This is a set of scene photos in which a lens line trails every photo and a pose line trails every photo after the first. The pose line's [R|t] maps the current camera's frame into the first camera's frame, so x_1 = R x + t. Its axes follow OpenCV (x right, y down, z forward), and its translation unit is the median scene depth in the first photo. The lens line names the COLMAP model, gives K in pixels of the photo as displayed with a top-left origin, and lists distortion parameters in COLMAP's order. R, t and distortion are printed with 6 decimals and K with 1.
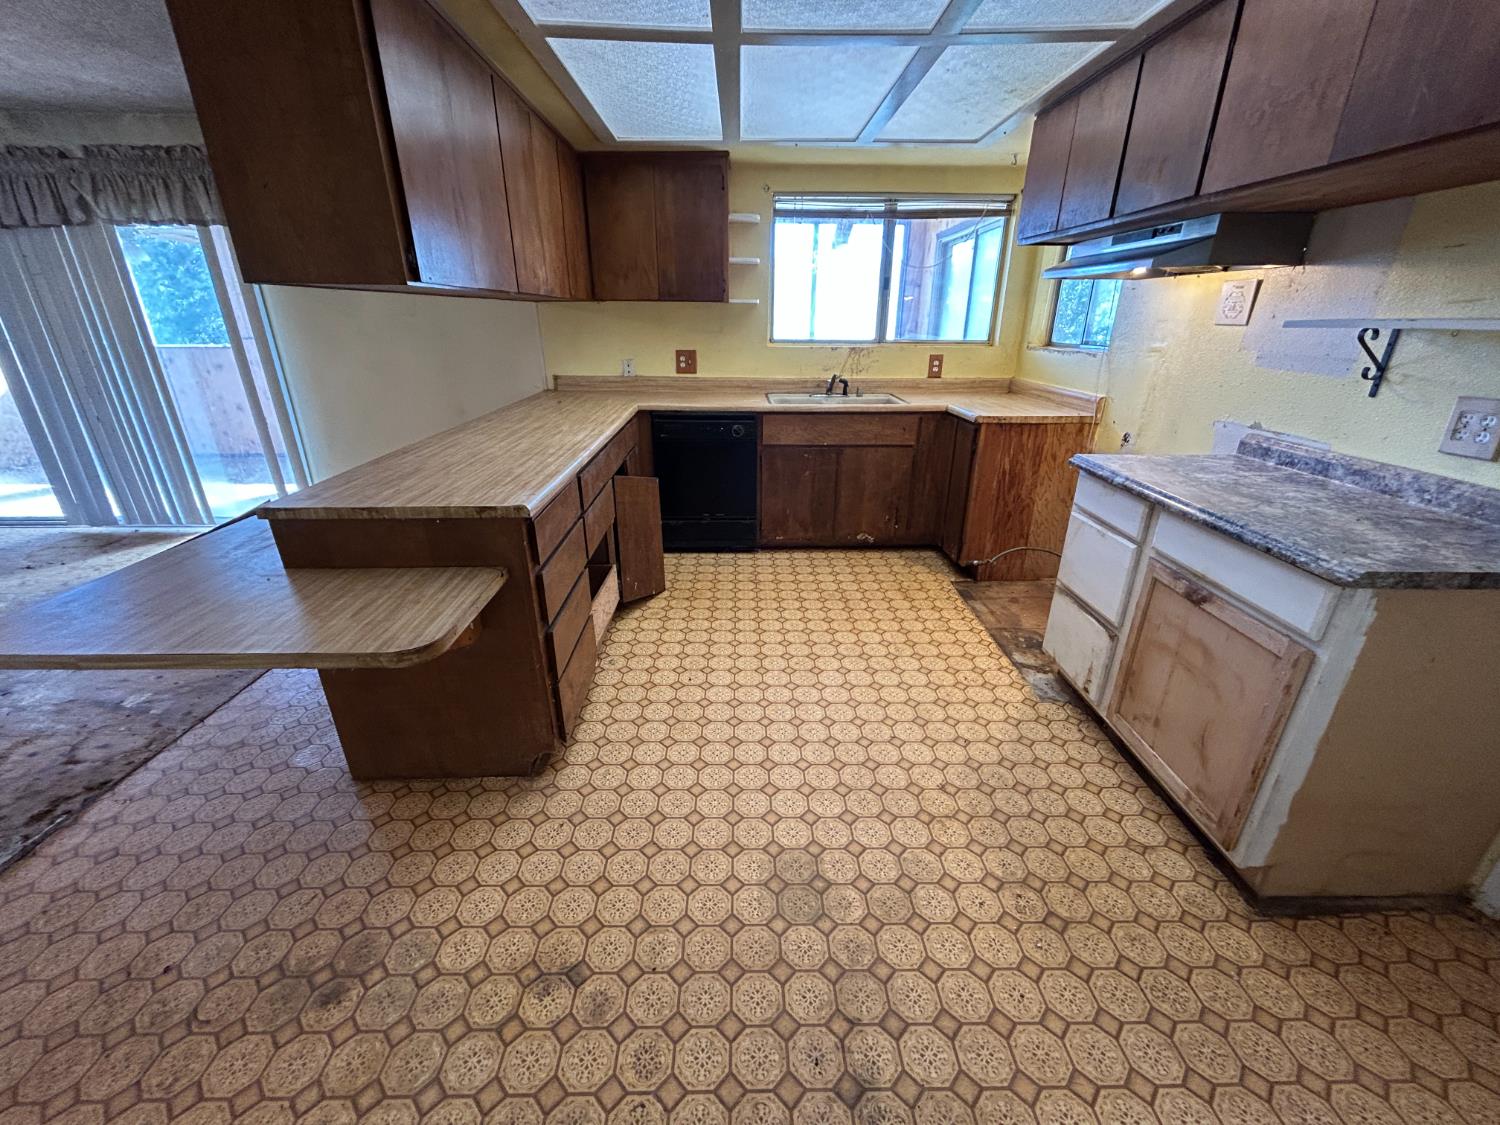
lens RADIAL K [[602.6, 0, 744.7], [0, 602.6, 556.7], [0, 0, 1]] dist [-0.001829, 0.000582]
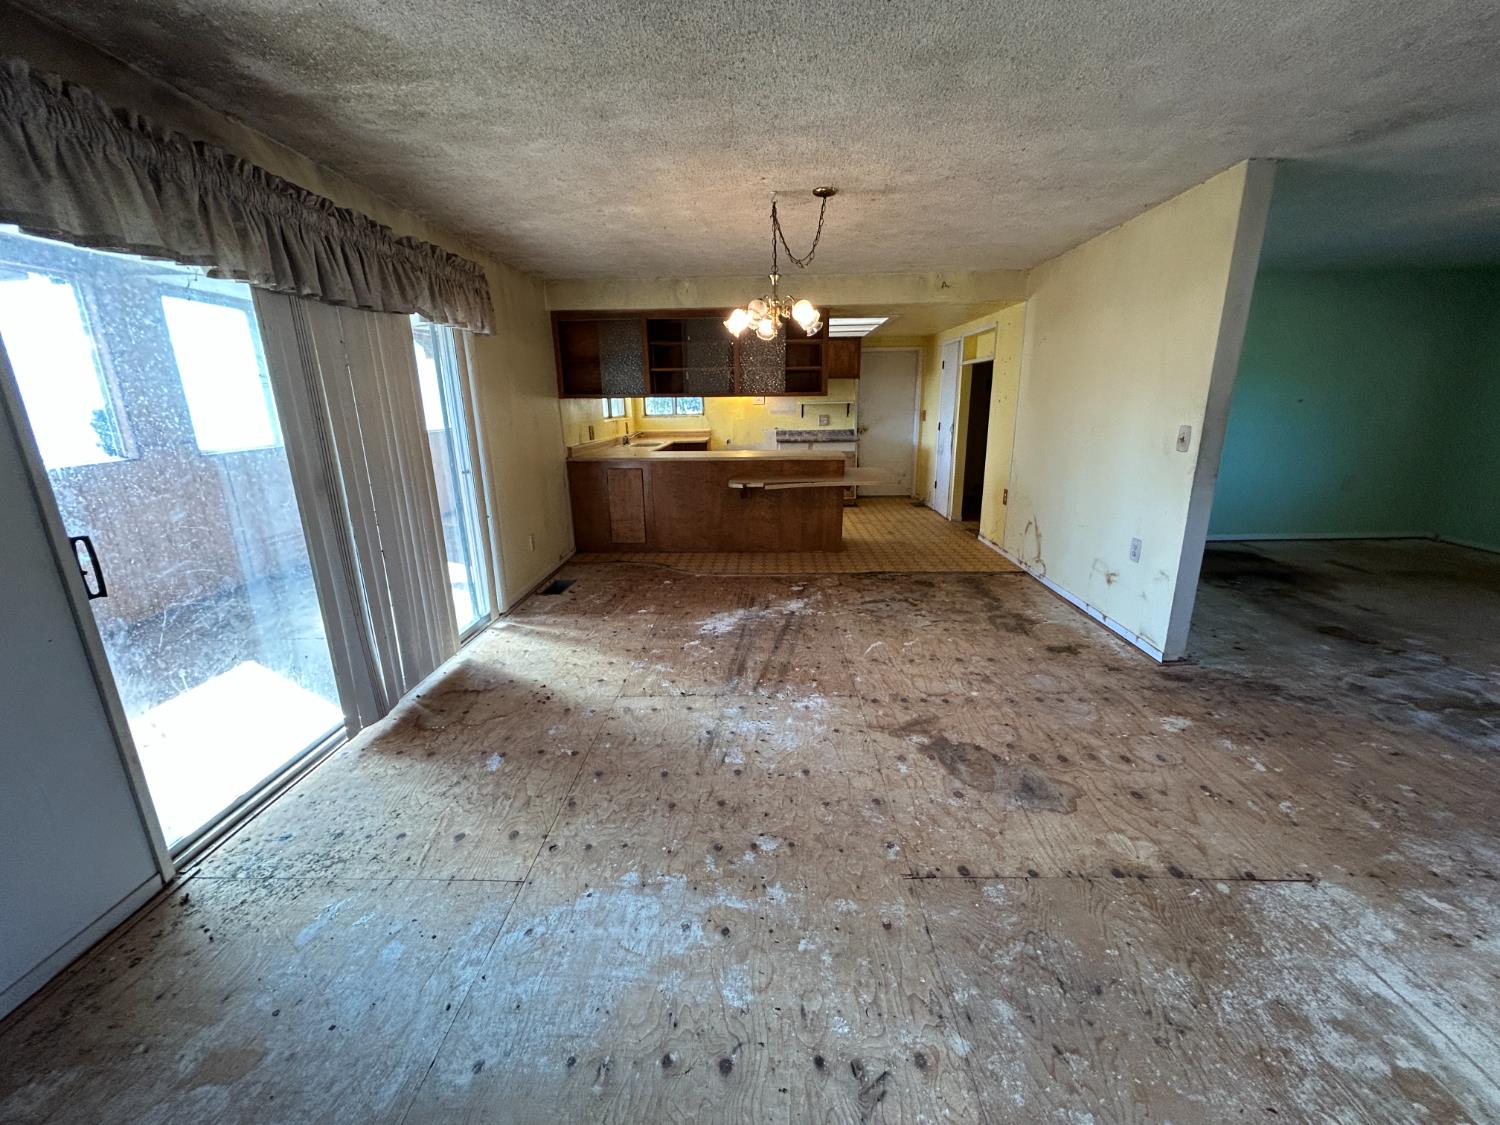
lens RADIAL K [[602.6, 0, 748.8], [0, 602.6, 561.4], [0, 0, 1]] dist [-0.001829, 0.000582]
pose [[0.051603, -0.259588, 0.964340, -2.968531], [0.381771, 0.897411, 0.221143, -0.350838], [-0.922815, 0.356746, 0.145413, 0.836713]]
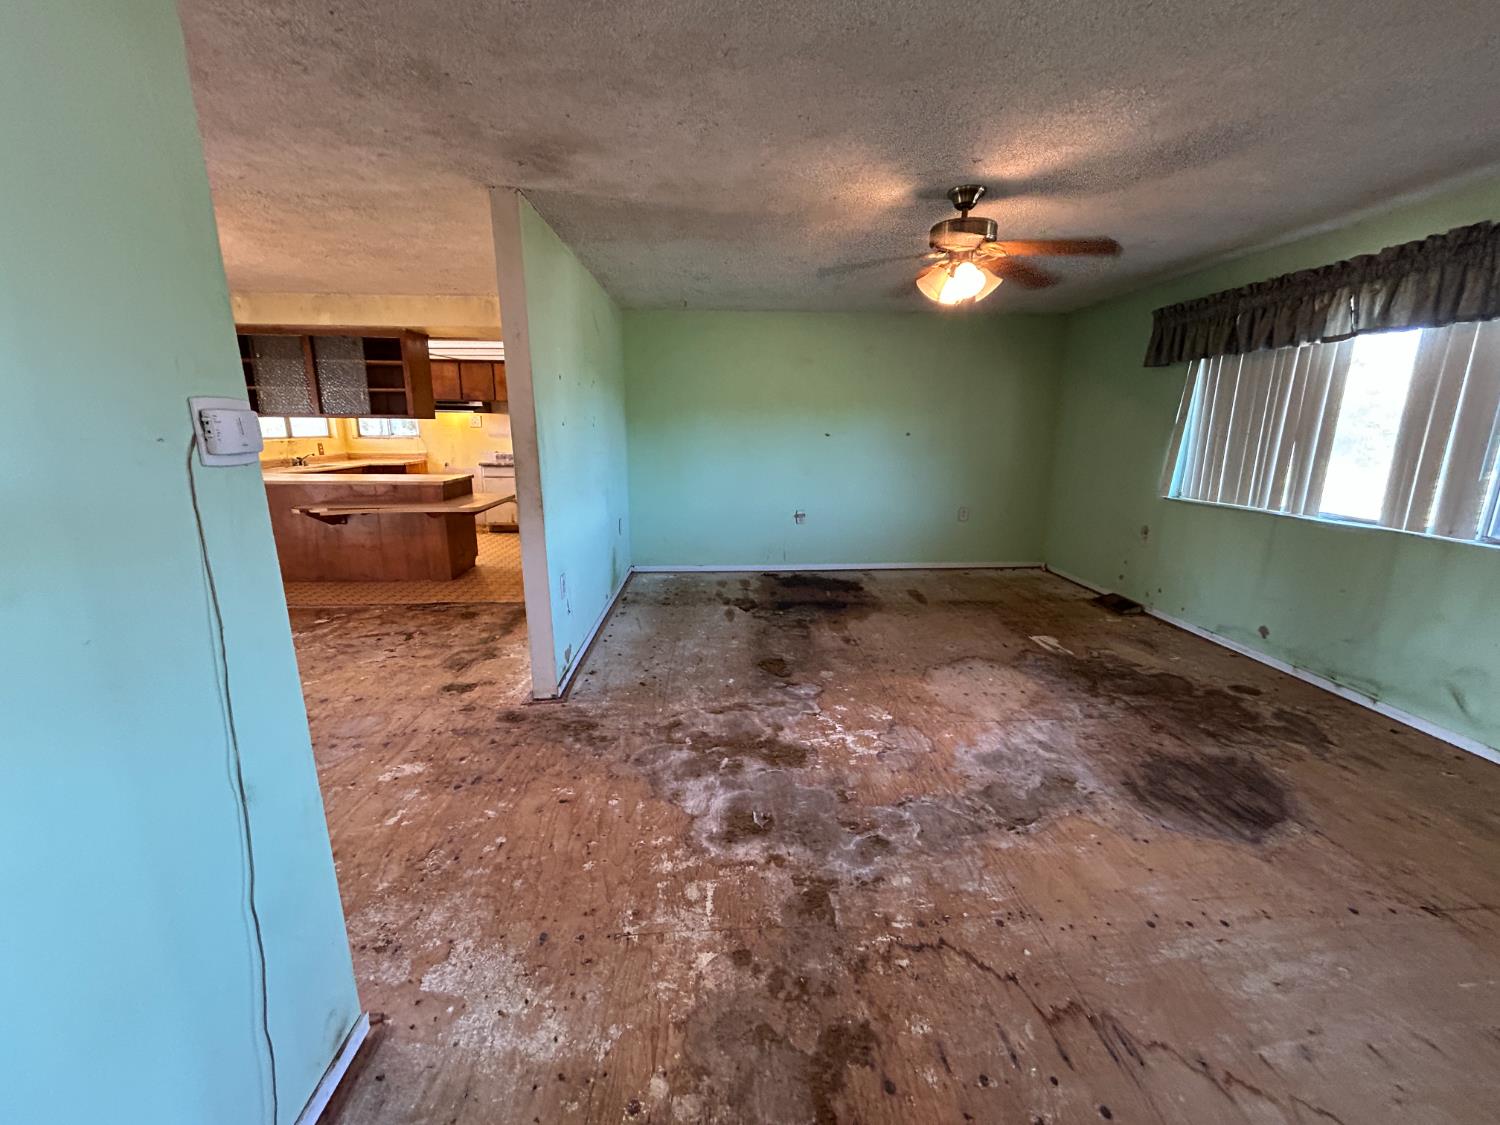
lens RADIAL K [[602.6, 0, 746.1], [0, 602.6, 561.4], [0, 0, 1]] dist [-0.001829, 0.000582]
pose [[-0.032644, -0.220812, 0.974770, -2.881995], [0.361811, 0.906532, 0.217470, 0.141480], [-0.931680, 0.359781, 0.050300, -0.396079]]
